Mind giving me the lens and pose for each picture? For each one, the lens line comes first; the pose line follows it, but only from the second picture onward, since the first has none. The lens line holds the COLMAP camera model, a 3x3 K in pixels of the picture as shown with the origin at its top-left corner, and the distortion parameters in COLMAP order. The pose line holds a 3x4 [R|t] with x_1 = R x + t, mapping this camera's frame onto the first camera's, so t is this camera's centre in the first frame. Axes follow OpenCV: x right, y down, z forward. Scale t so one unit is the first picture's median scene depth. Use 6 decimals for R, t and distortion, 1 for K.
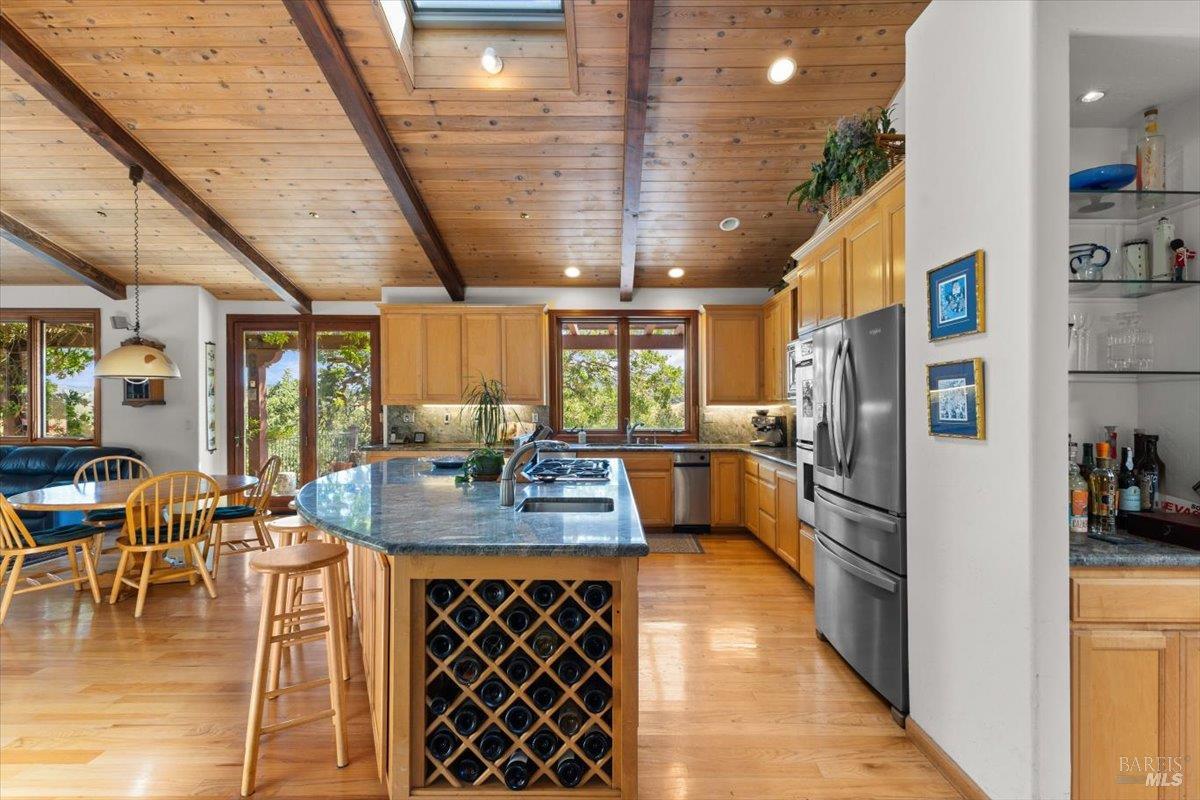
lens RADIAL K [[517.2, 0, 598.8], [0, 517.2, 407.0], [0, 0, 1]] dist [0.001268, -0.000478]
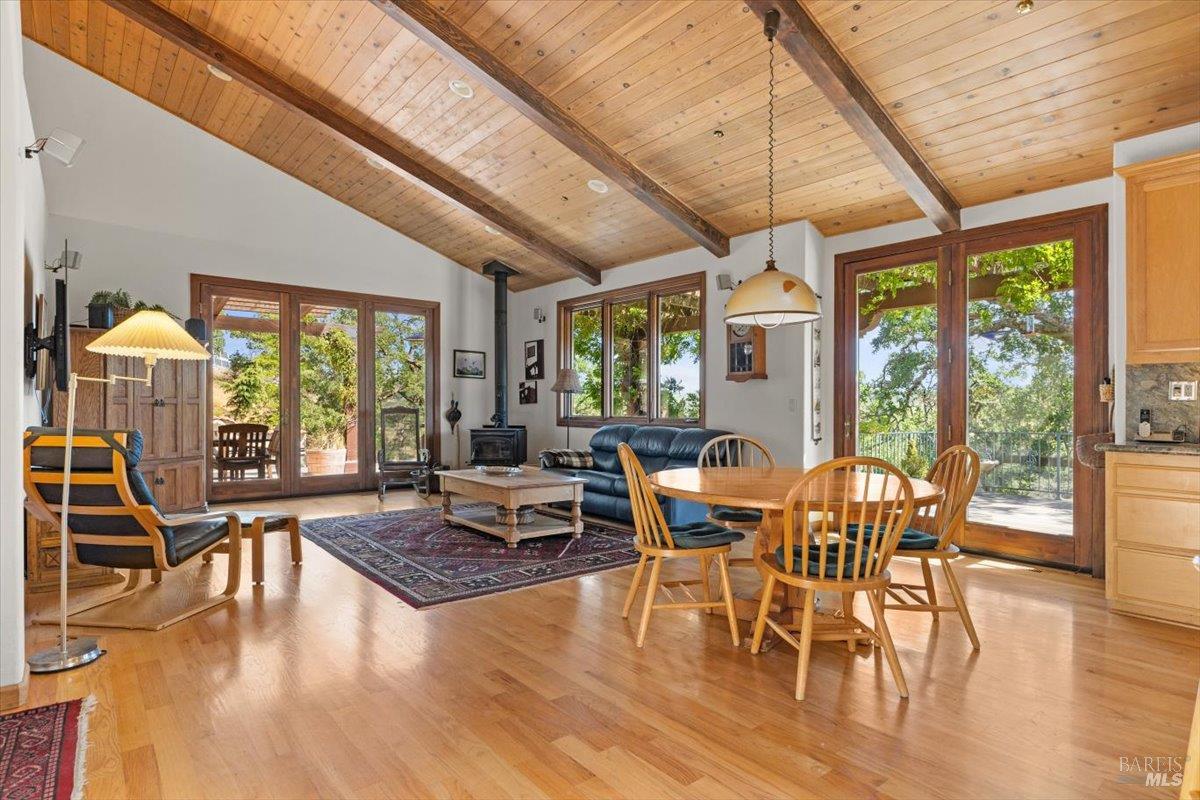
lens RADIAL K [[636.0, 0, 595.7], [0, 636.0, 408.2], [0, 0, 1]] dist [-0.024295, 0.000327]
pose [[0.625239, 0.008996, -0.780381, -0.262004], [-0.008377, 0.999953, 0.004815, 0.040221], [0.780388, 0.003526, 0.625285, 0.202632]]
